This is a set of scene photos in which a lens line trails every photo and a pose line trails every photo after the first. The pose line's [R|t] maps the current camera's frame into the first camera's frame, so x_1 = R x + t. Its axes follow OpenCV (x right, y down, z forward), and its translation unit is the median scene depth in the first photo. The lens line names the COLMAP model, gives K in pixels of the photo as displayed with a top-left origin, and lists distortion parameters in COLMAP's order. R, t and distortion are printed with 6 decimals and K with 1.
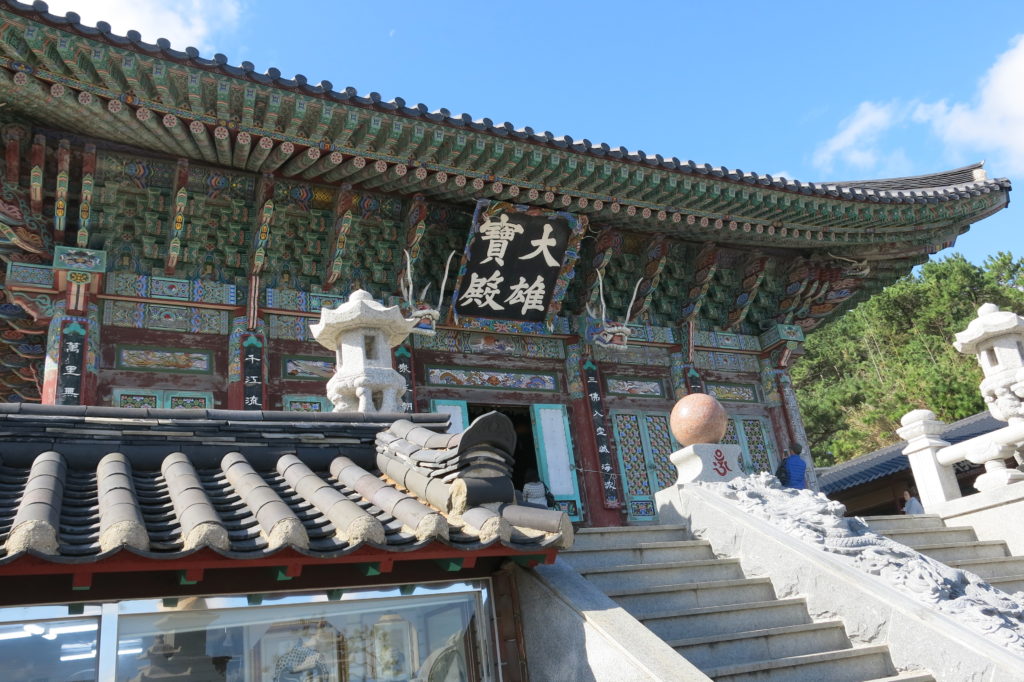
lens RADIAL K [[854.3, 0, 511.3], [0, 854.3, 340.9], [0, 0, 1]] dist [-0.010890, -0.004813]
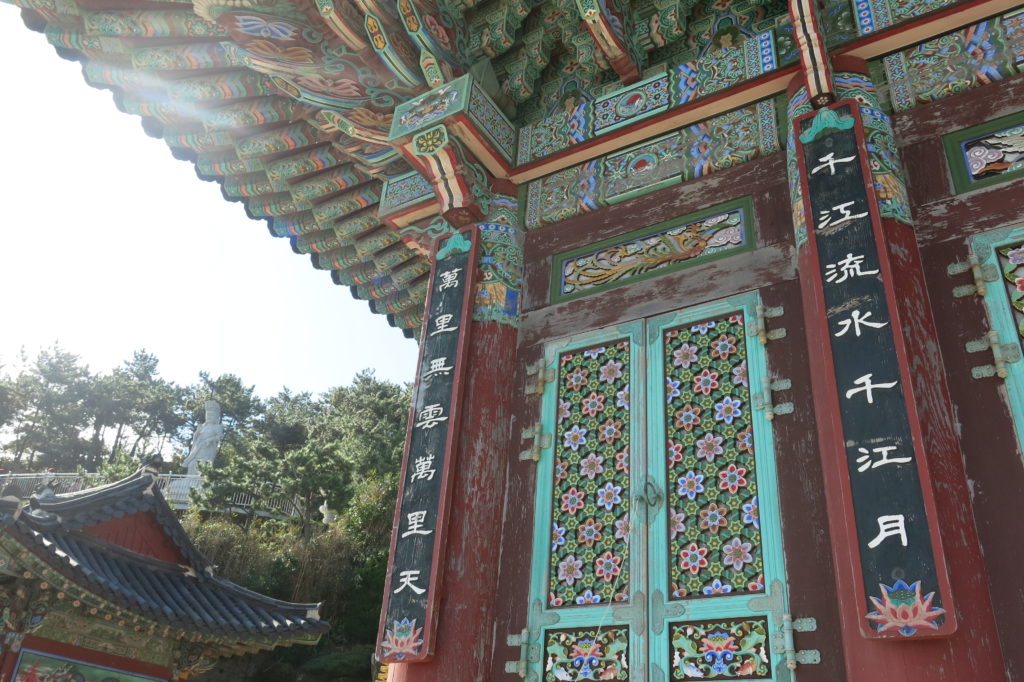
lens RADIAL K [[854.3, 0, 512.0], [0, 854.3, 343.2], [0, 0, 1]] dist [-0.010890, -0.004813]
pose [[0.506413, -0.296263, -0.809798, -0.114413], [0.200377, 0.953848, -0.223656, 0.144333], [0.838686, -0.049002, 0.542406, 0.718628]]
